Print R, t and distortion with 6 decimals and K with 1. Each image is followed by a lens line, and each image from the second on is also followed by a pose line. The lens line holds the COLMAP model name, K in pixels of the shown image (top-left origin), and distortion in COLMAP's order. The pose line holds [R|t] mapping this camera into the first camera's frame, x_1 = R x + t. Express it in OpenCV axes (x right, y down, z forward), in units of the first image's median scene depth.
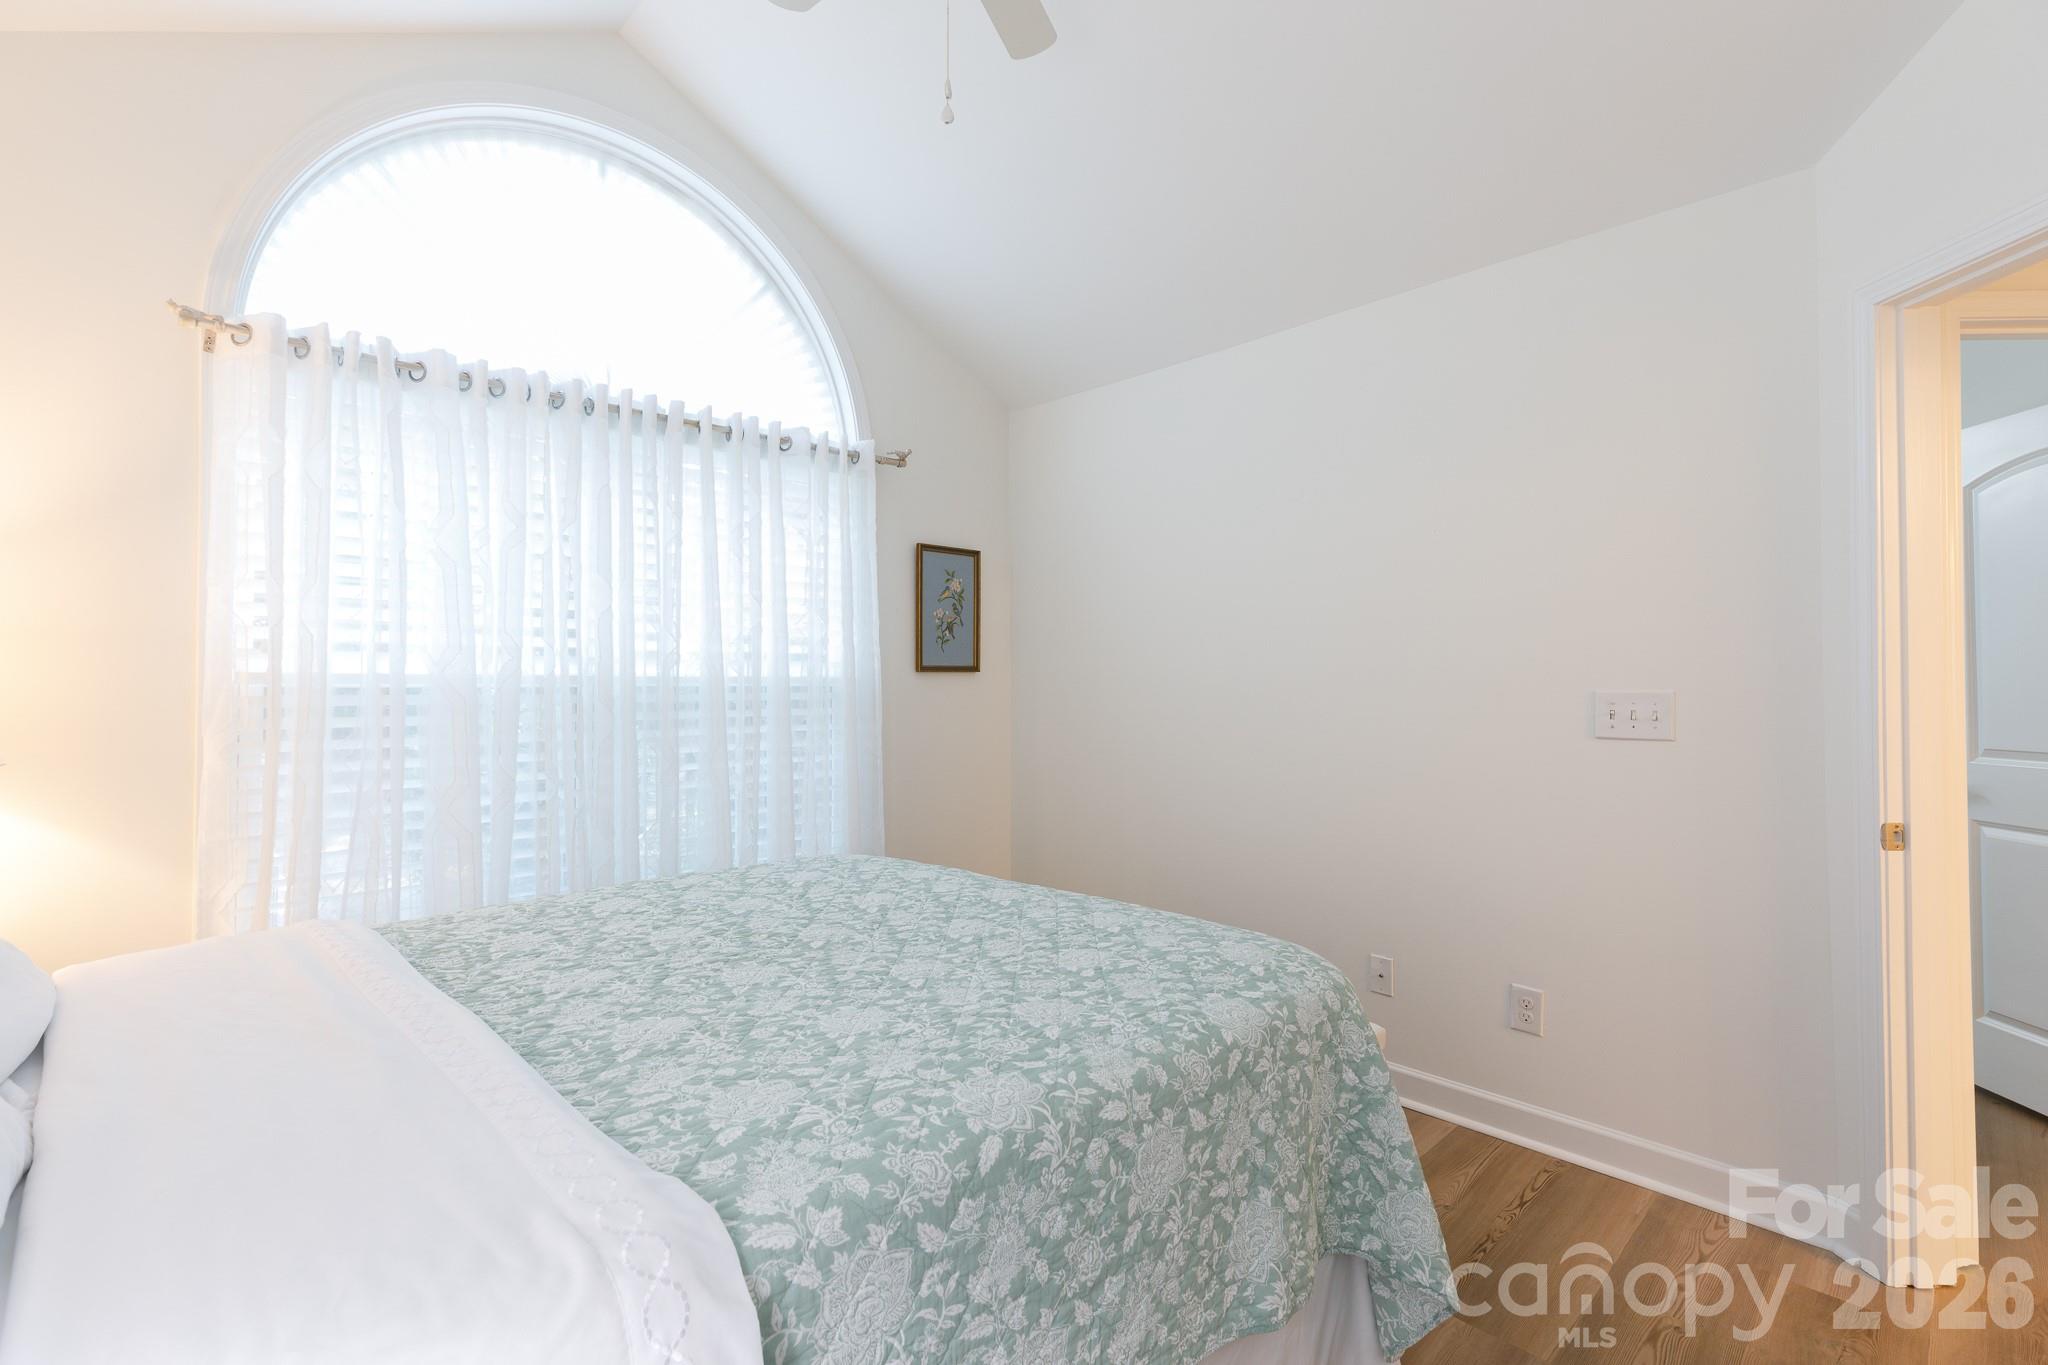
lens RADIAL K [[923.0, 0, 1017.6], [0, 923.0, 684.3], [0, 0, 1]] dist [0.008090, -0.001530]
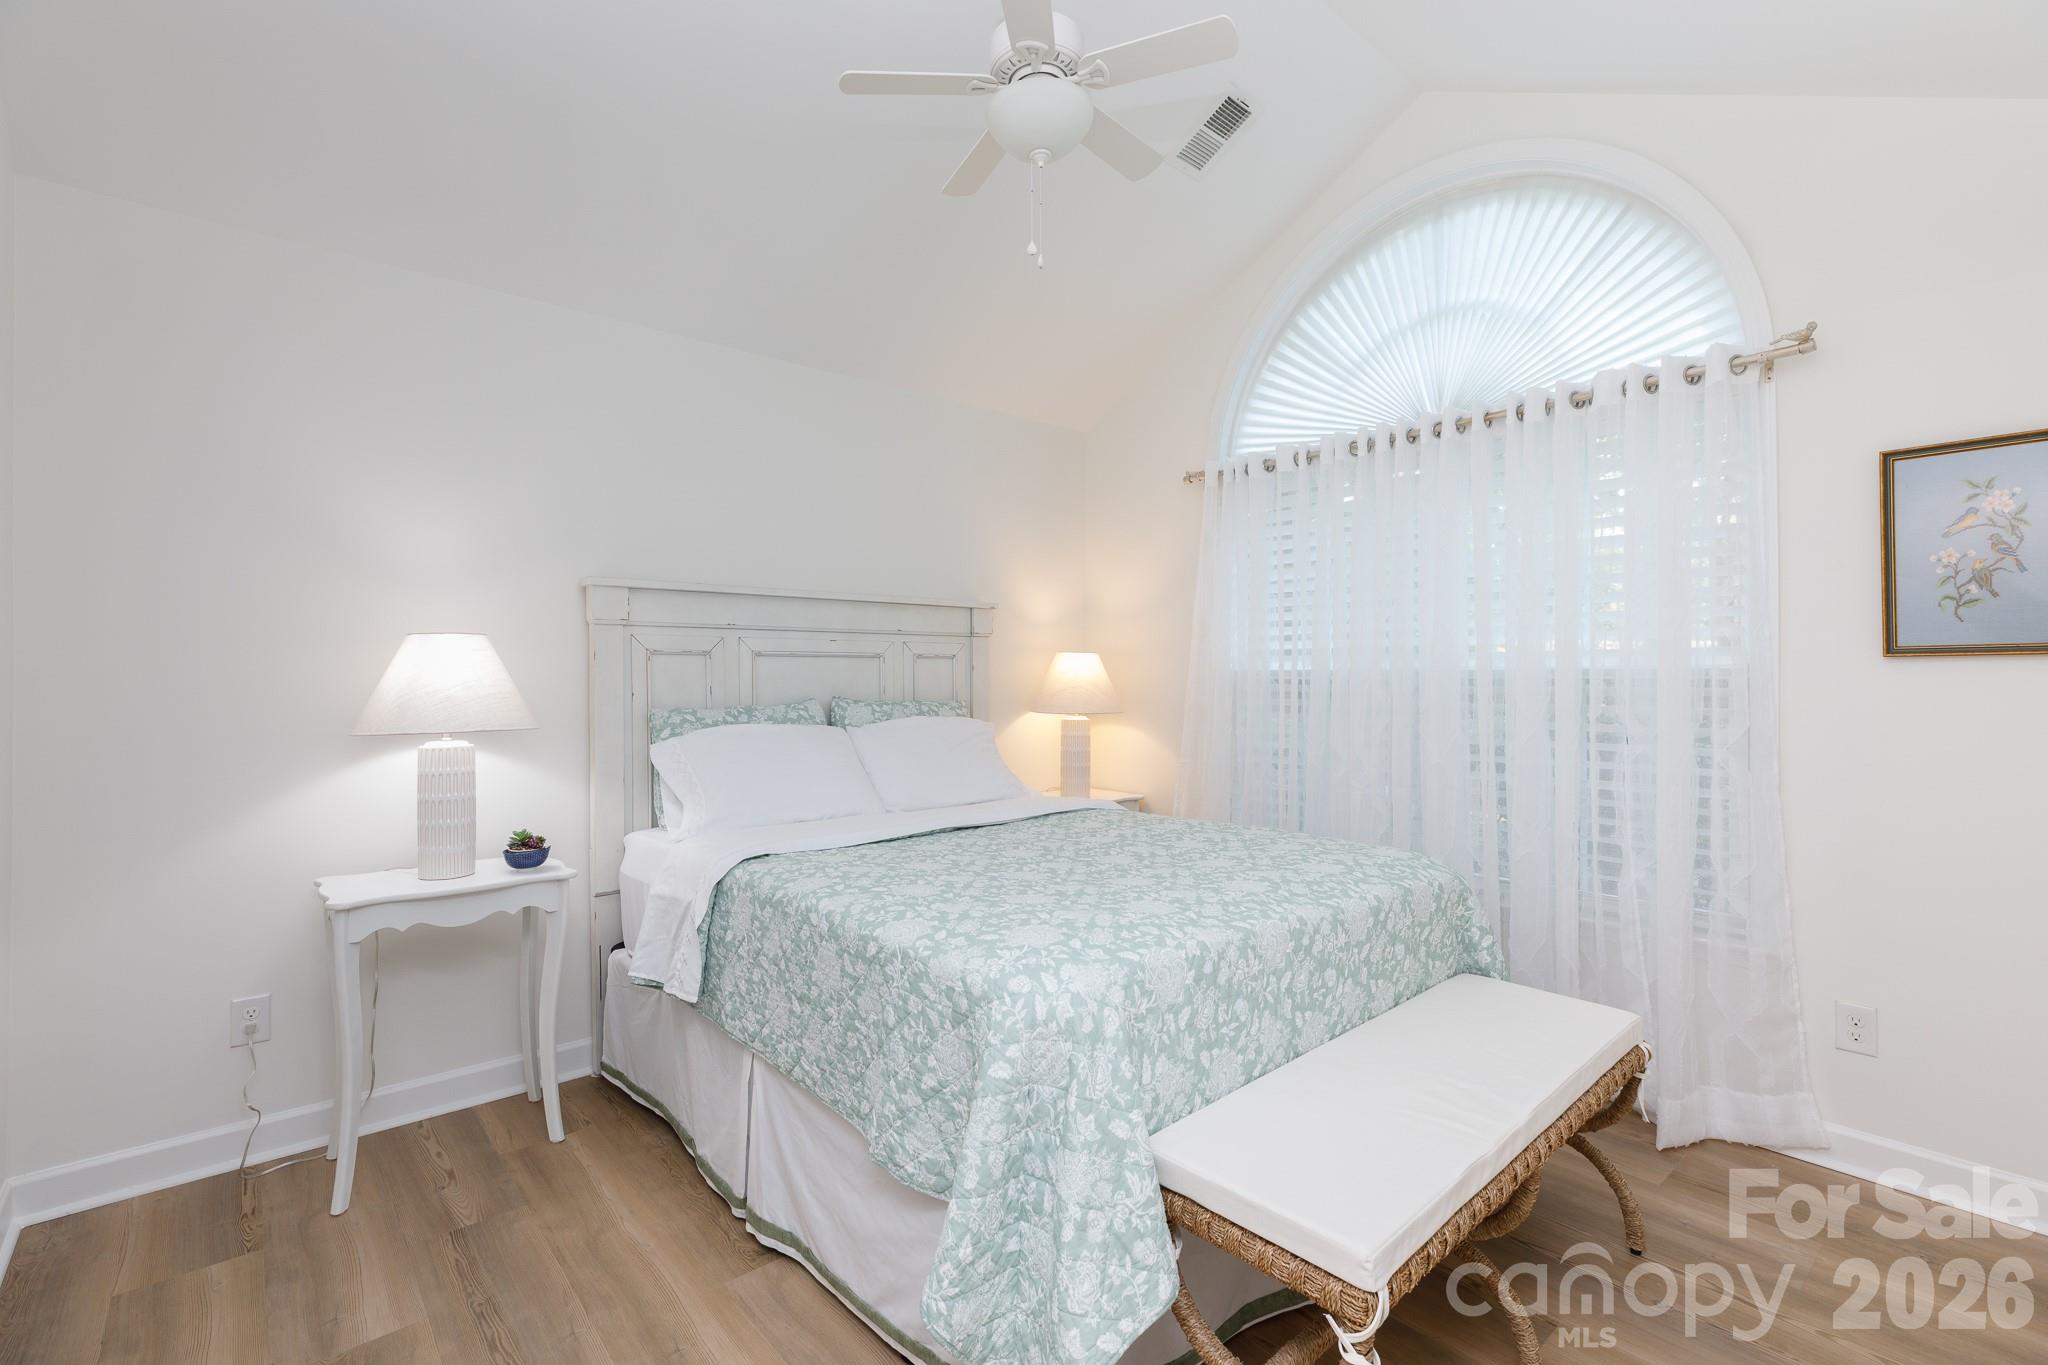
lens RADIAL K [[923.0, 0, 1016.7], [0, 923.0, 675.9], [0, 0, 1]] dist [0.008090, -0.001530]
pose [[-0.065058, 0.000875, -0.997881, 1.682992], [0.003819, 0.999993, 0.000628, -0.009957], [0.997874, -0.003770, -0.065061, 1.357465]]
